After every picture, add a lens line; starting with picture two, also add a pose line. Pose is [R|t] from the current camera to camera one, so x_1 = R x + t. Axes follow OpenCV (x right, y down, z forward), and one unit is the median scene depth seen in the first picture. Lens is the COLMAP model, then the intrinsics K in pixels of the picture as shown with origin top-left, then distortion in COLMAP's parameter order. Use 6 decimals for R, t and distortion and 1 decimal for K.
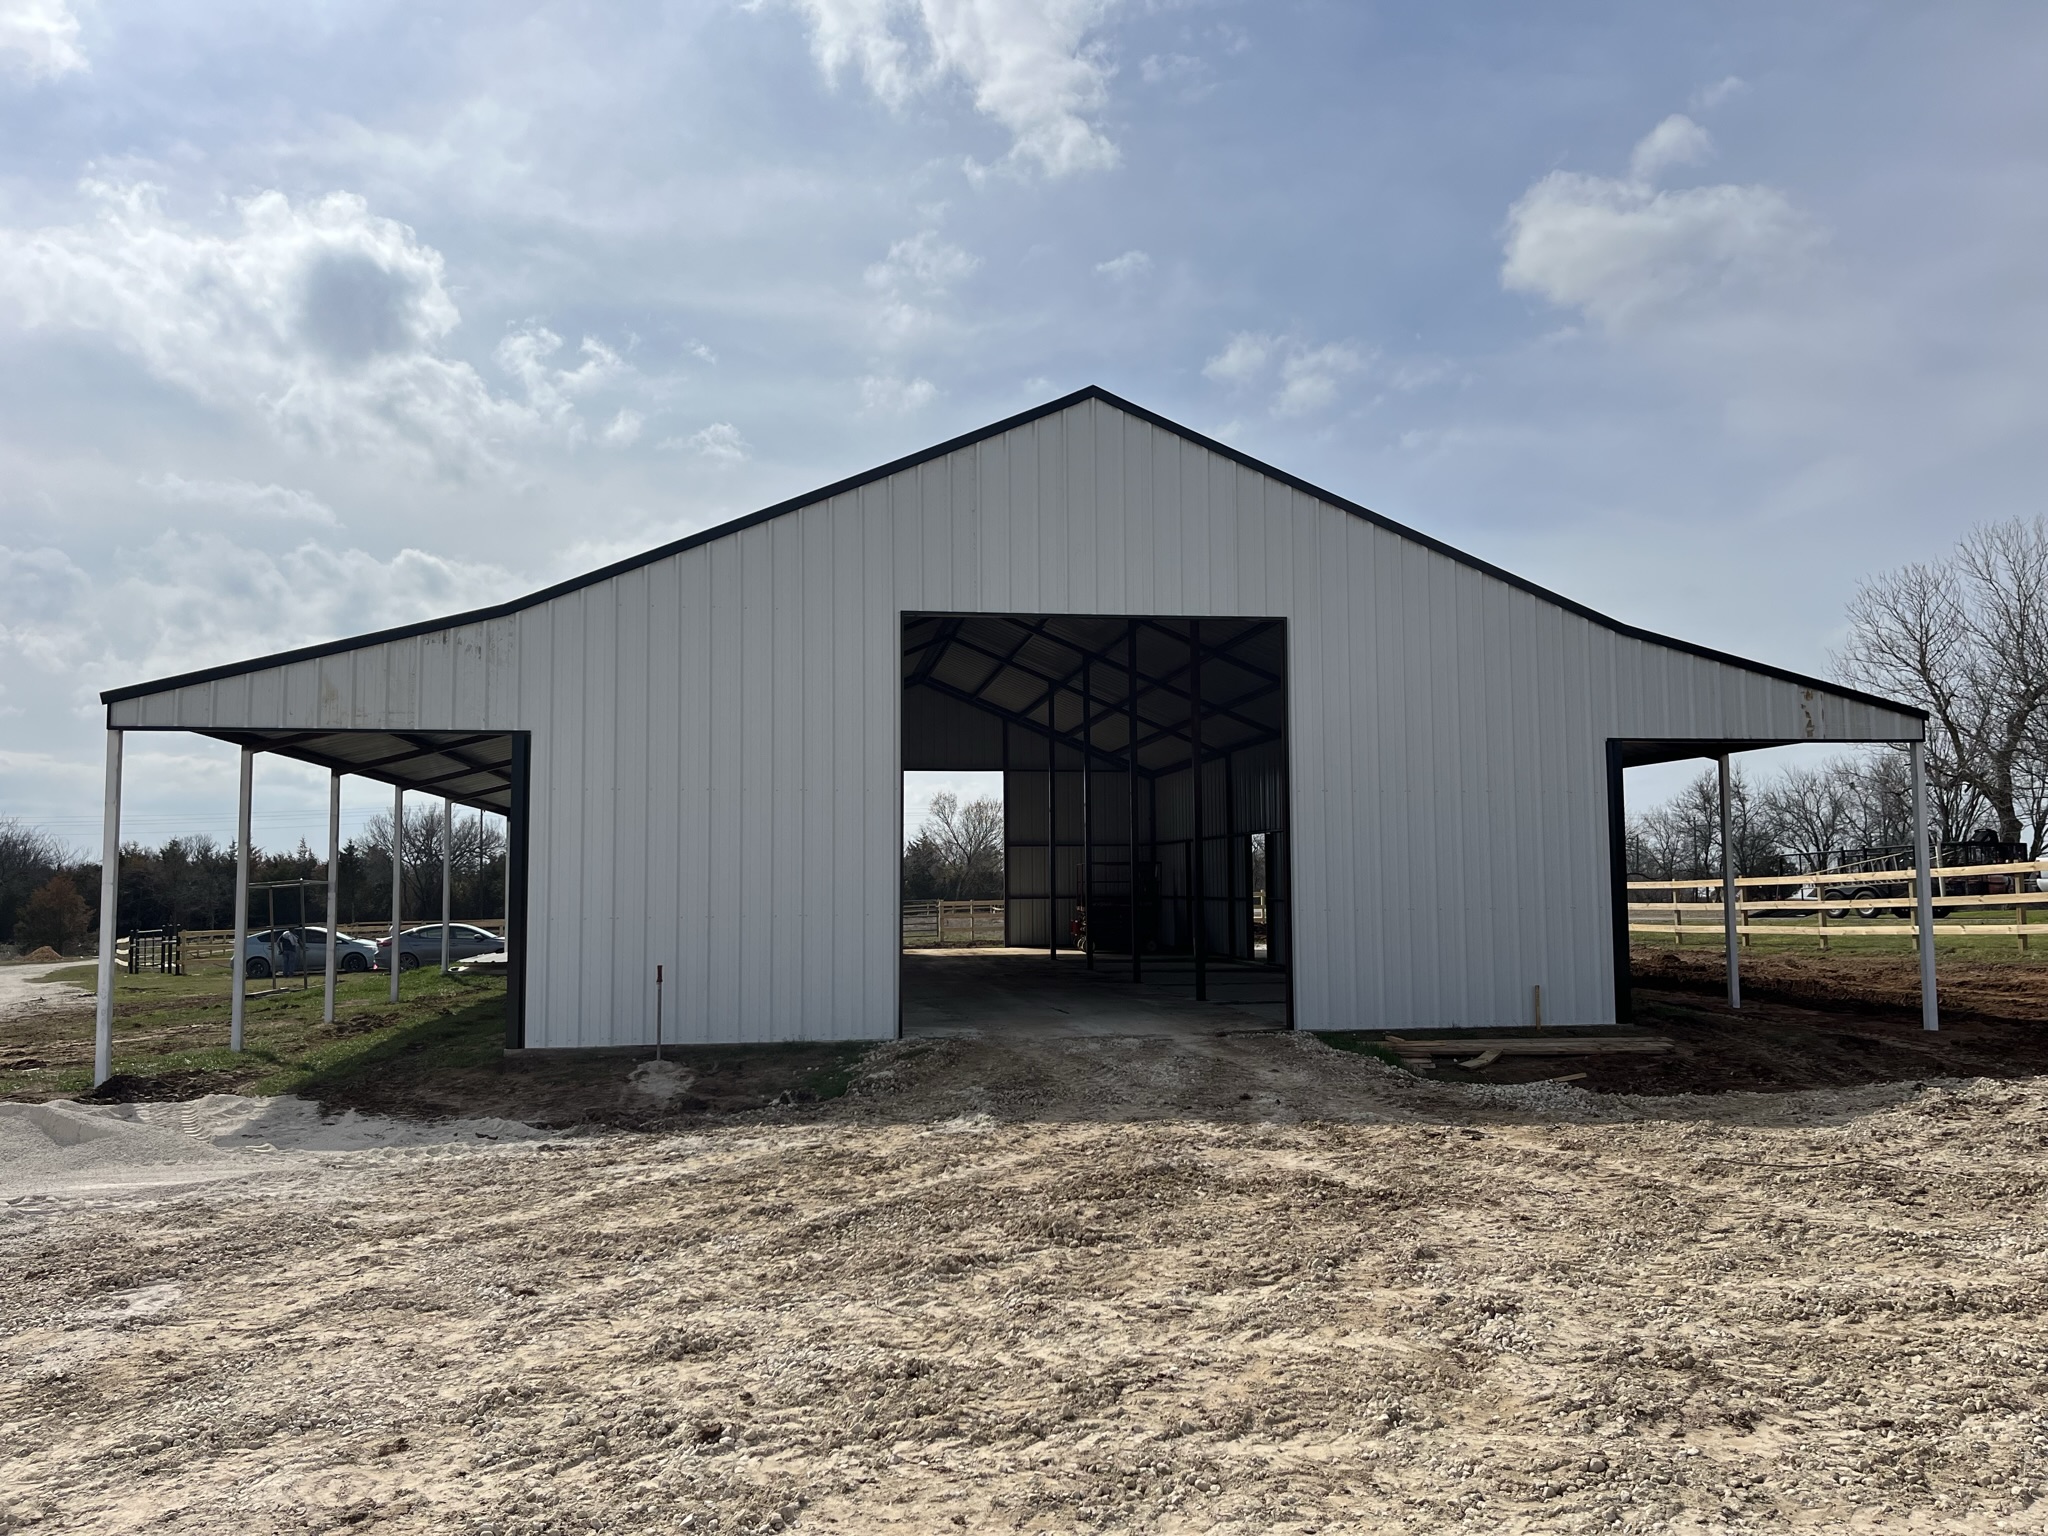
lens RADIAL K [[1546.8, 0, 1061.4], [0, 1546.8, 768.5], [0, 0, 1]] dist [0.021725, -0.003704]
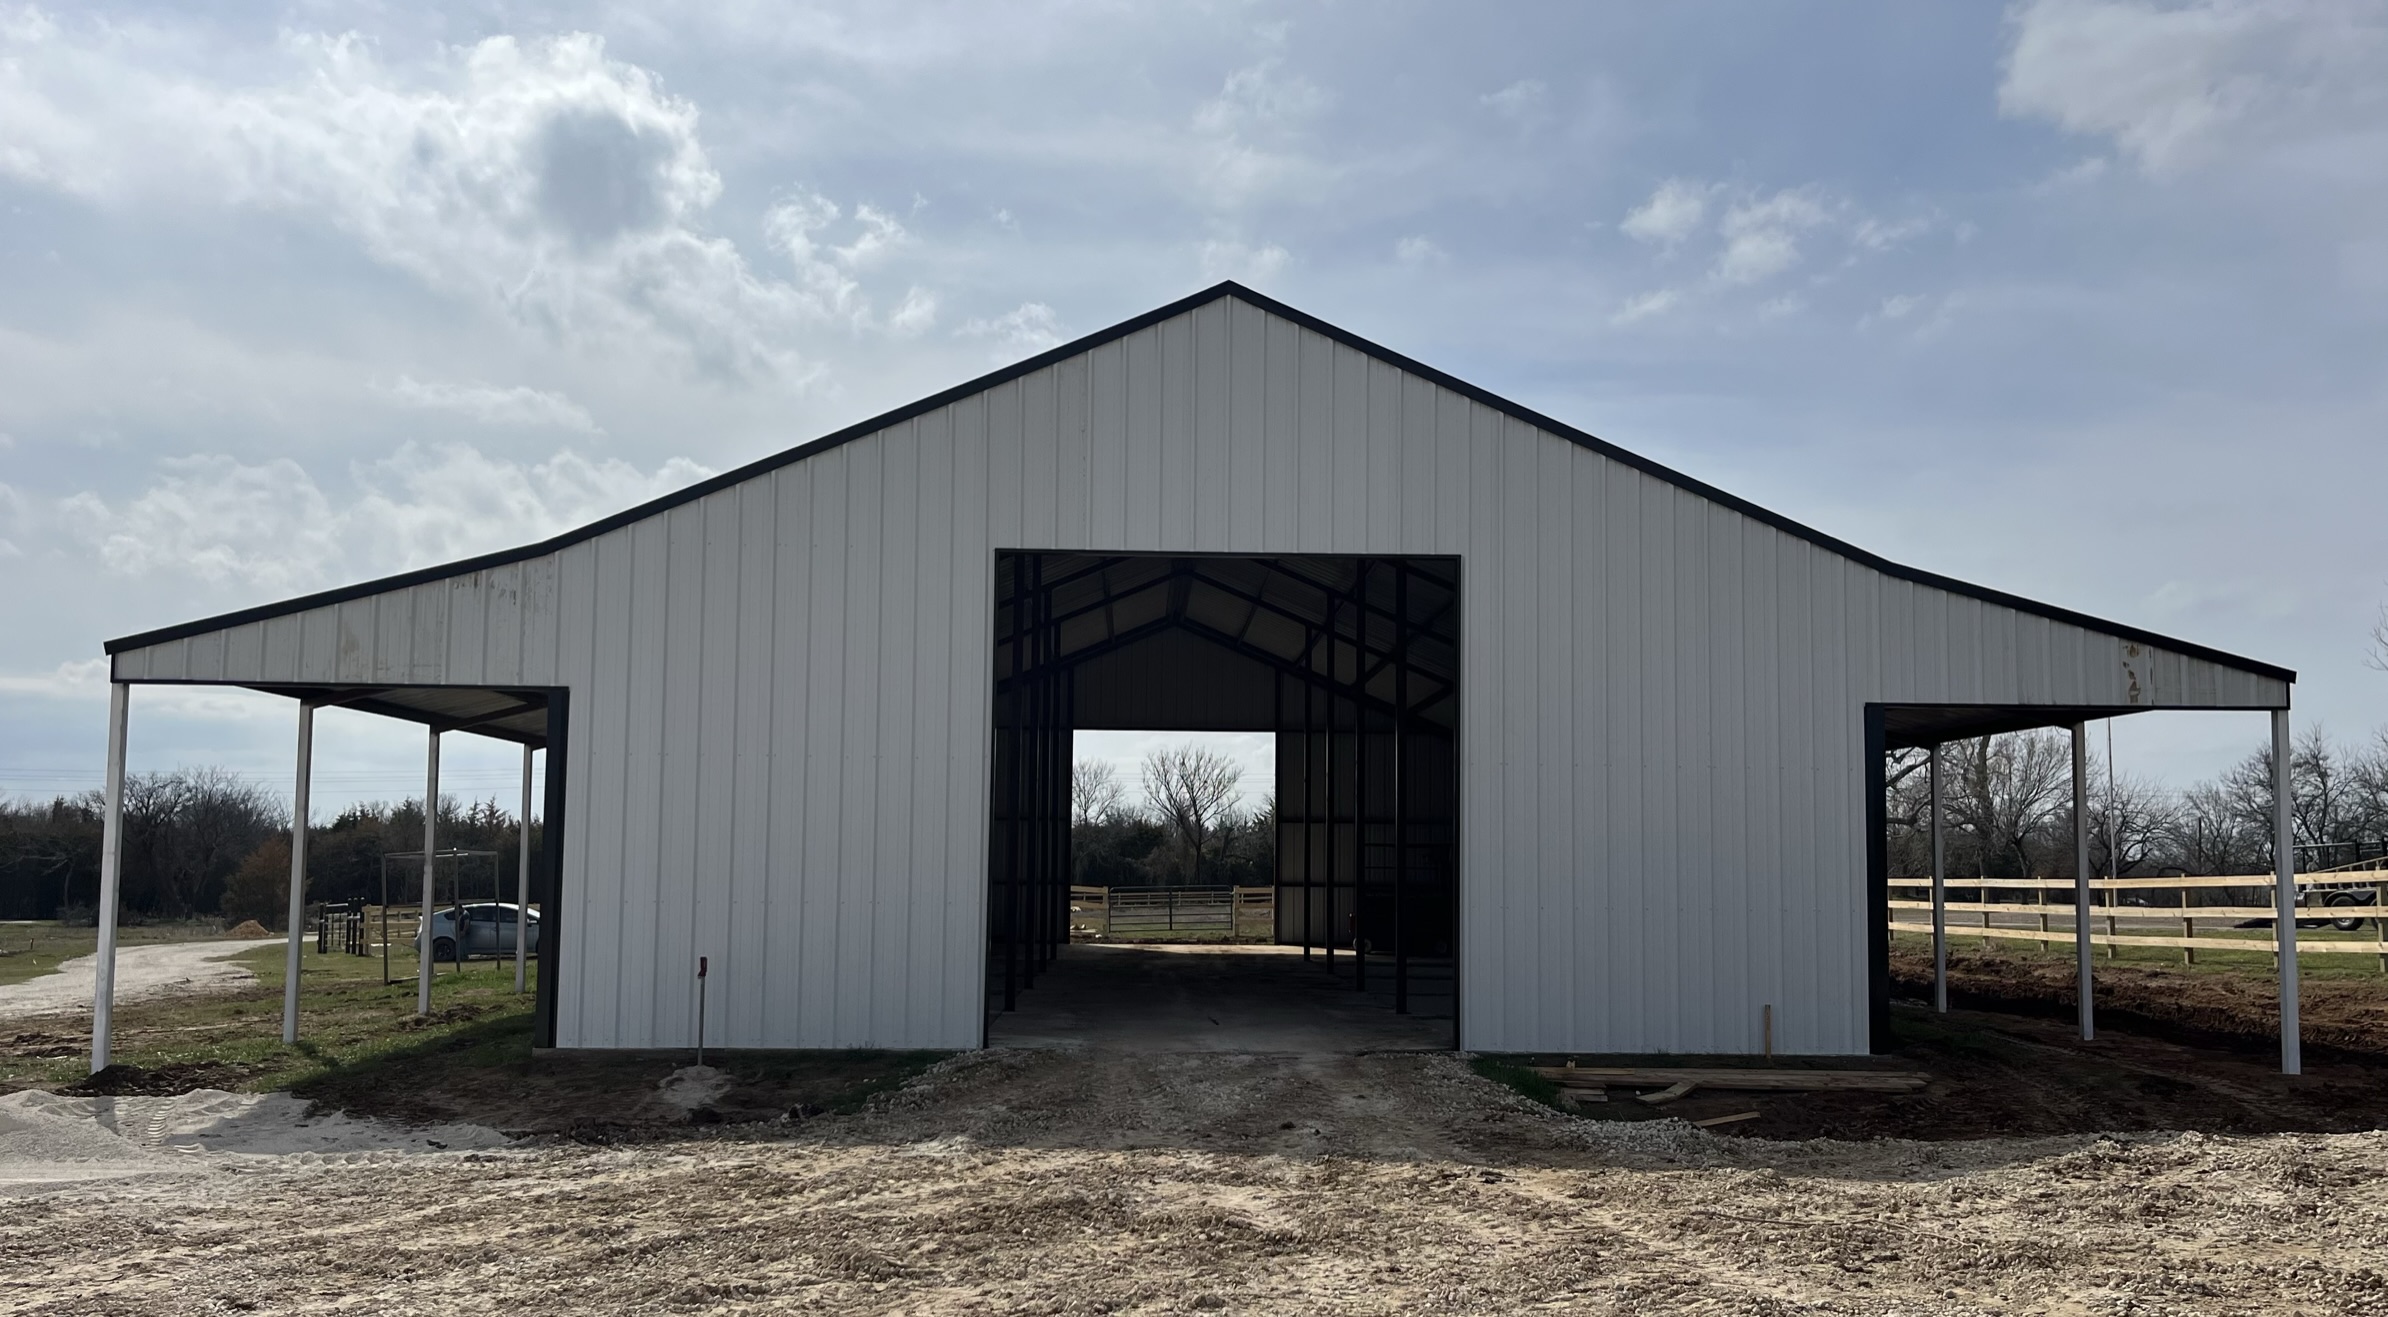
lens RADIAL K [[1907.4, 0, 1251.2], [0, 1907.4, 772.5], [0, 0, 1]] dist [0.026061, -0.005116]
pose [[0.993914, 0.011160, -0.109597, 0.121228], [-0.008384, 0.999633, 0.025757, -0.005493], [0.109844, -0.024682, 0.993642, -0.024307]]
